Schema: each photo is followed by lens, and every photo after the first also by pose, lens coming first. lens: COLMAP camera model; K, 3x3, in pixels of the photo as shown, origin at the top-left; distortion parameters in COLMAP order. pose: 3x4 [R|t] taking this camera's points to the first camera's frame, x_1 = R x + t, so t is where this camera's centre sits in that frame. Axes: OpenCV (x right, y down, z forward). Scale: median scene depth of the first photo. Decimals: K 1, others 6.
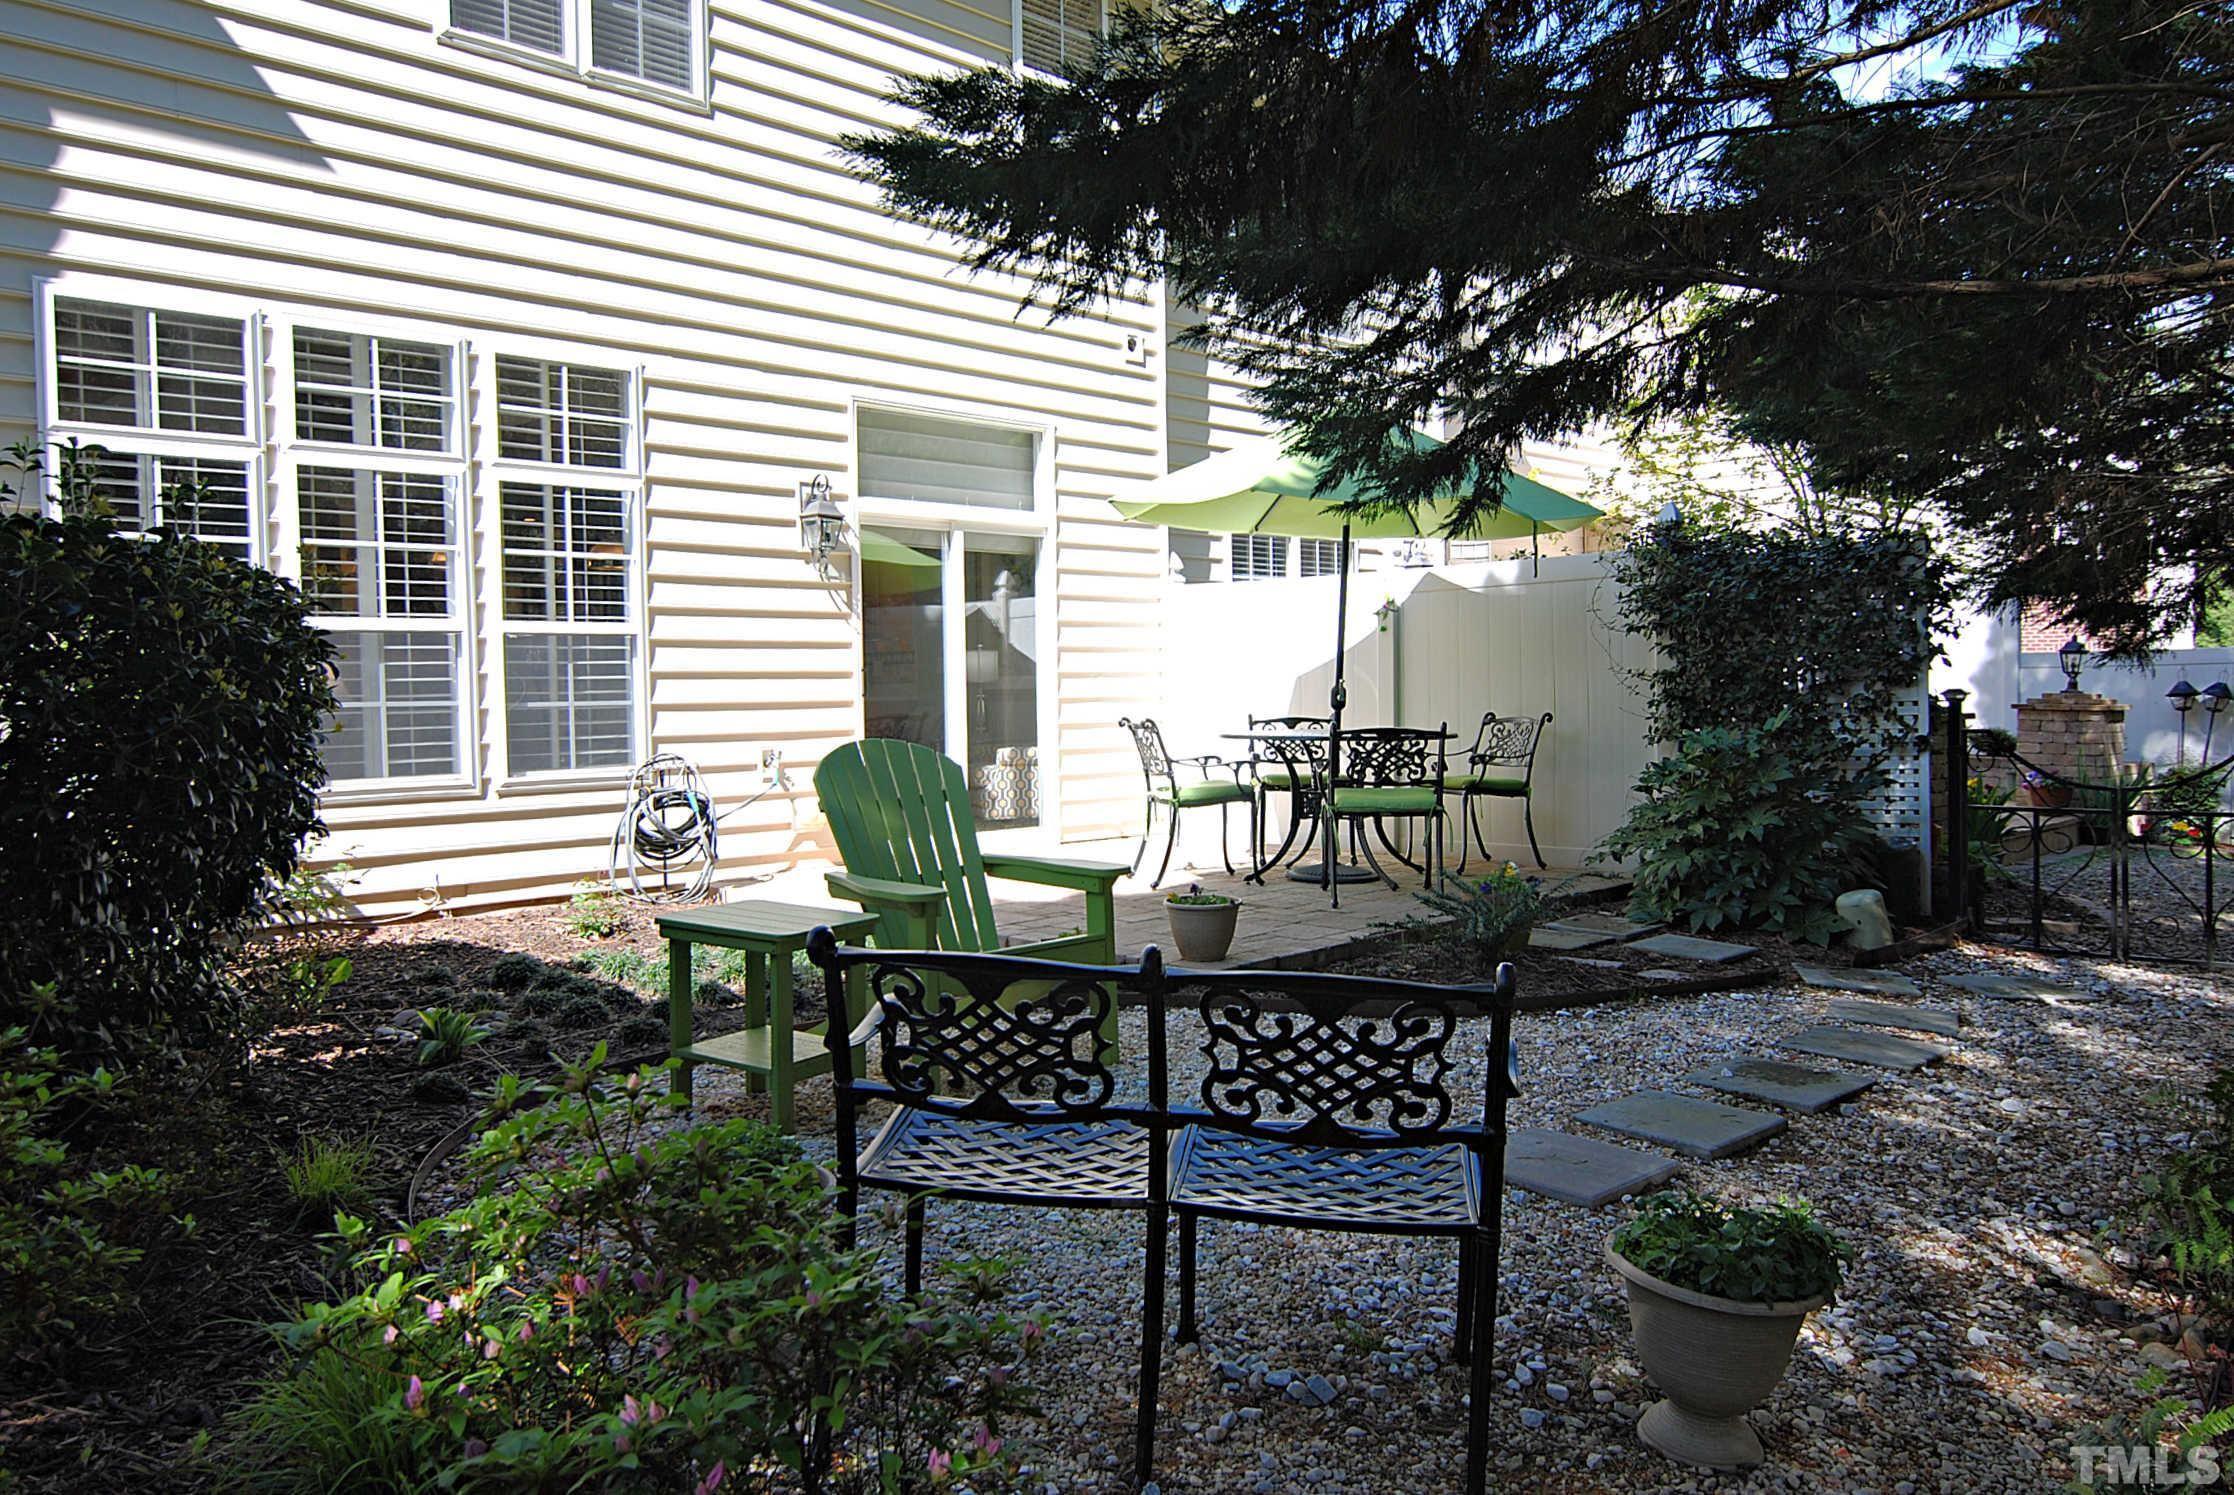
lens RADIAL K [[1566.9, 0, 1117.0], [0, 1566.9, 747.5], [0, 0, 1]] dist [0.039292, -0.060334]
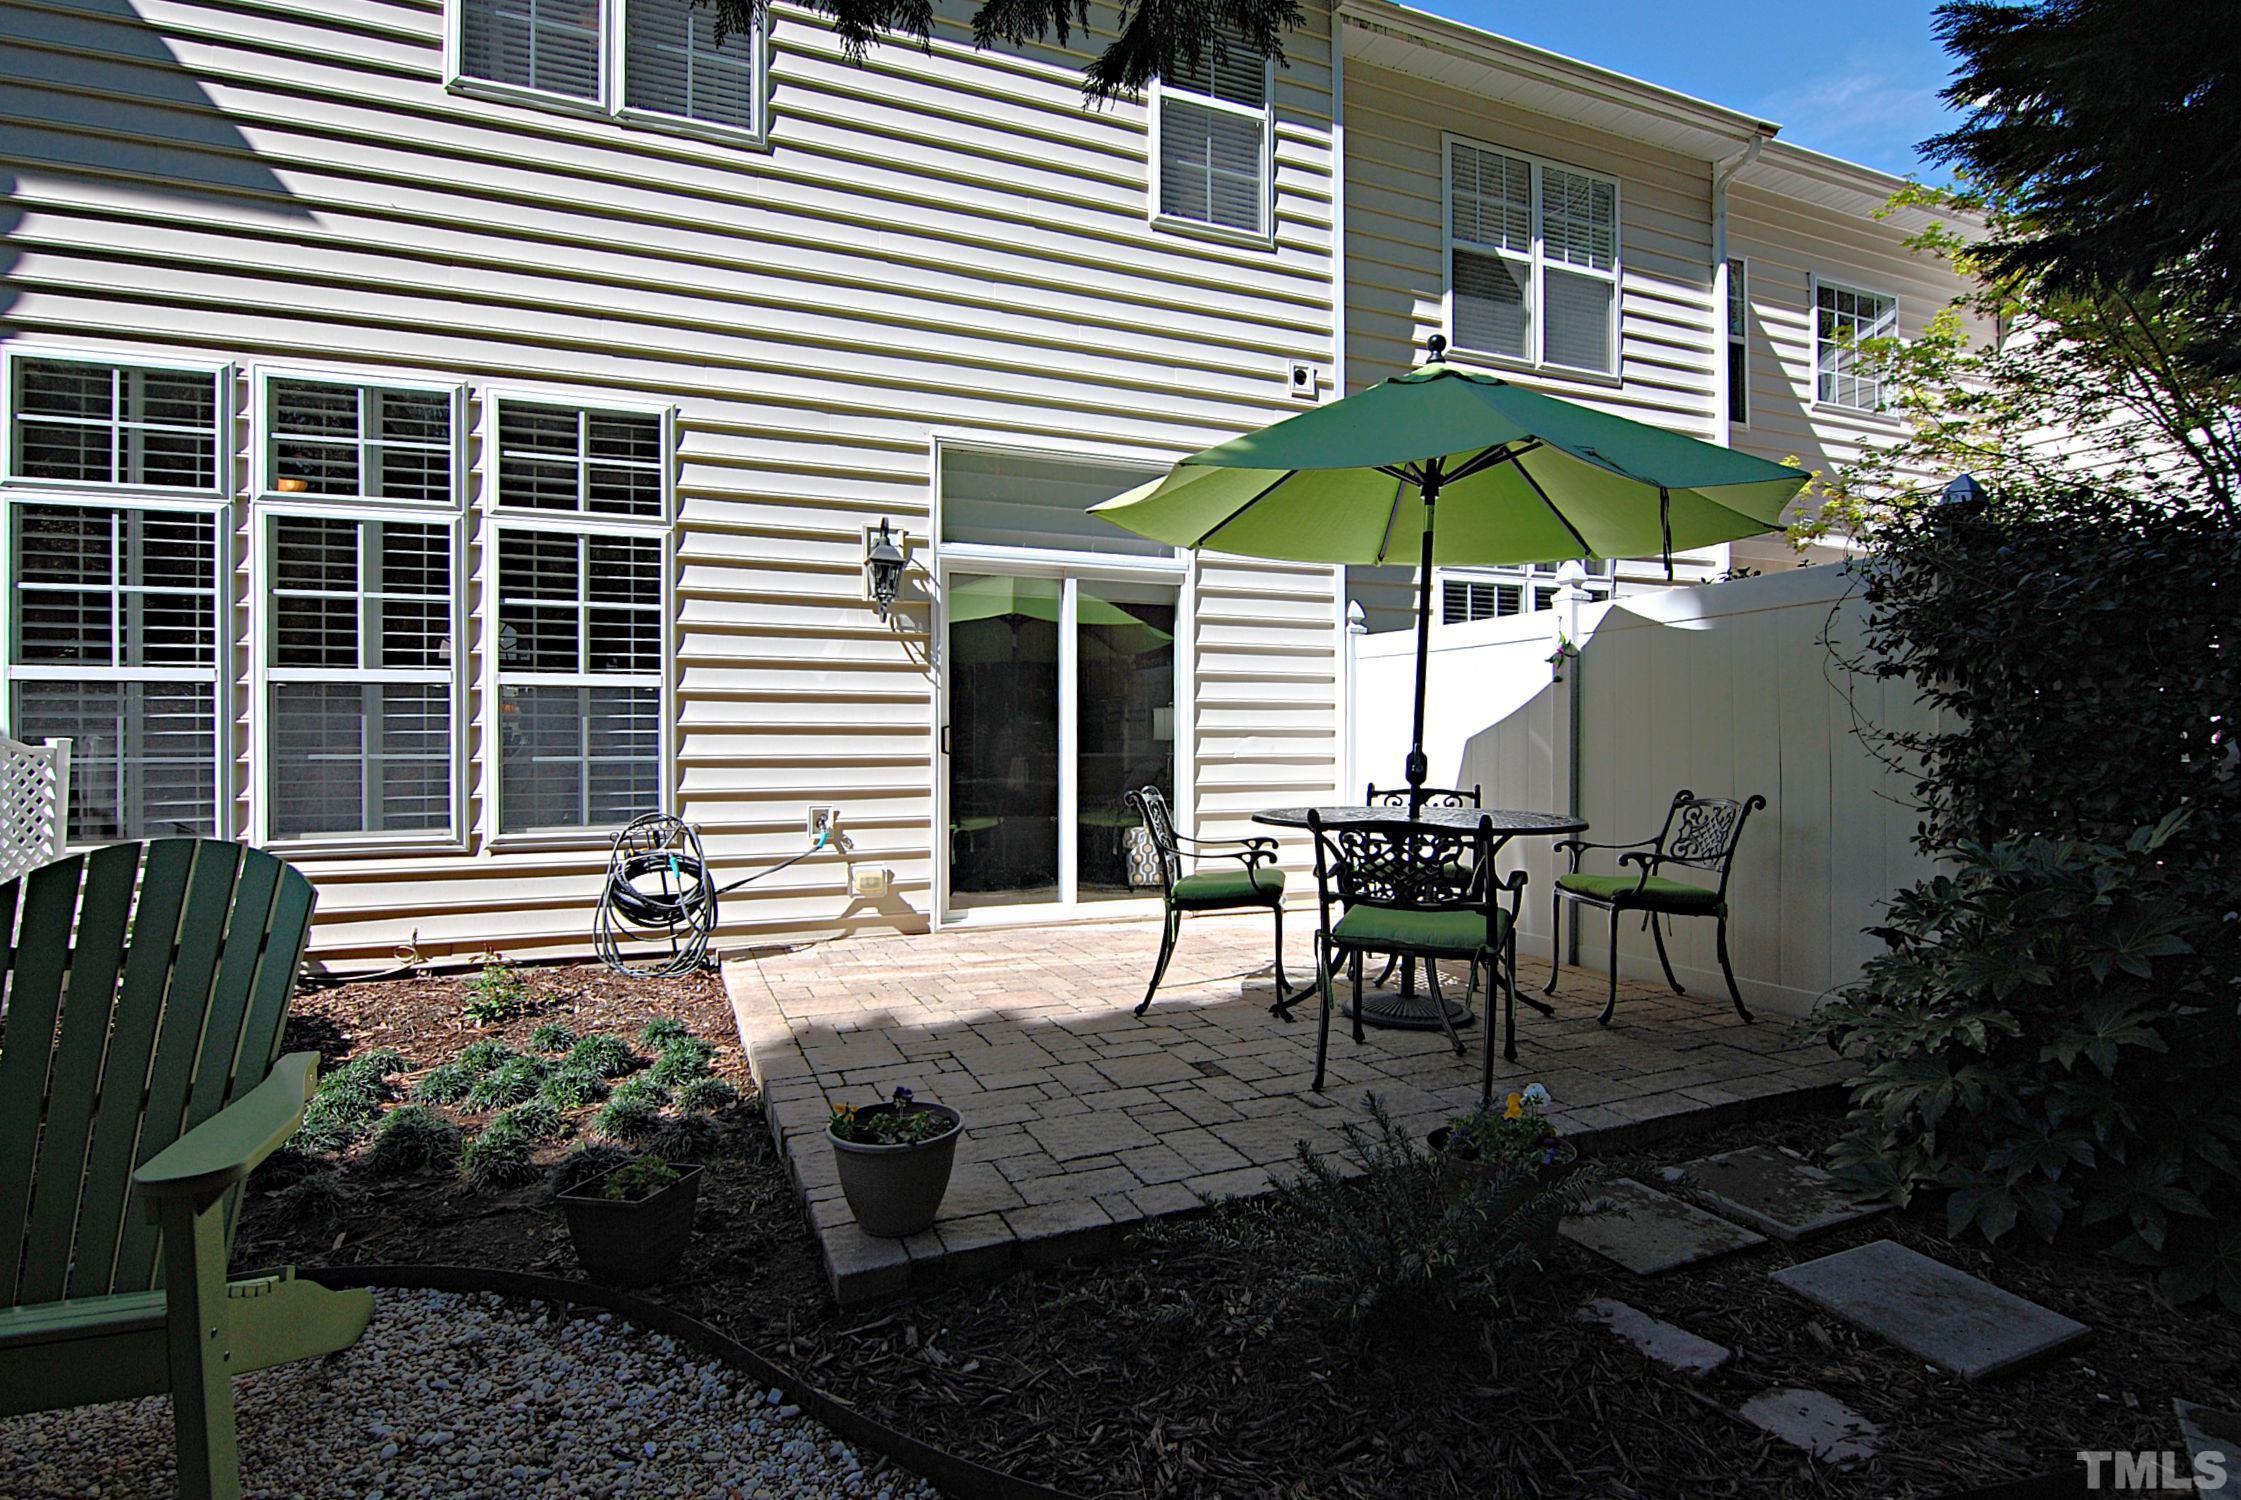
lens RADIAL K [[1121.2, 0, 1115.1], [0, 1121.2, 755.9], [0, 0, 1]] dist [-0.002250, -0.011948]
pose [[0.929367, 0.016869, -0.368772, 0.209507], [-0.025711, 0.999487, -0.019074, -0.024521], [0.368261, 0.027208, 0.929324, 0.477285]]
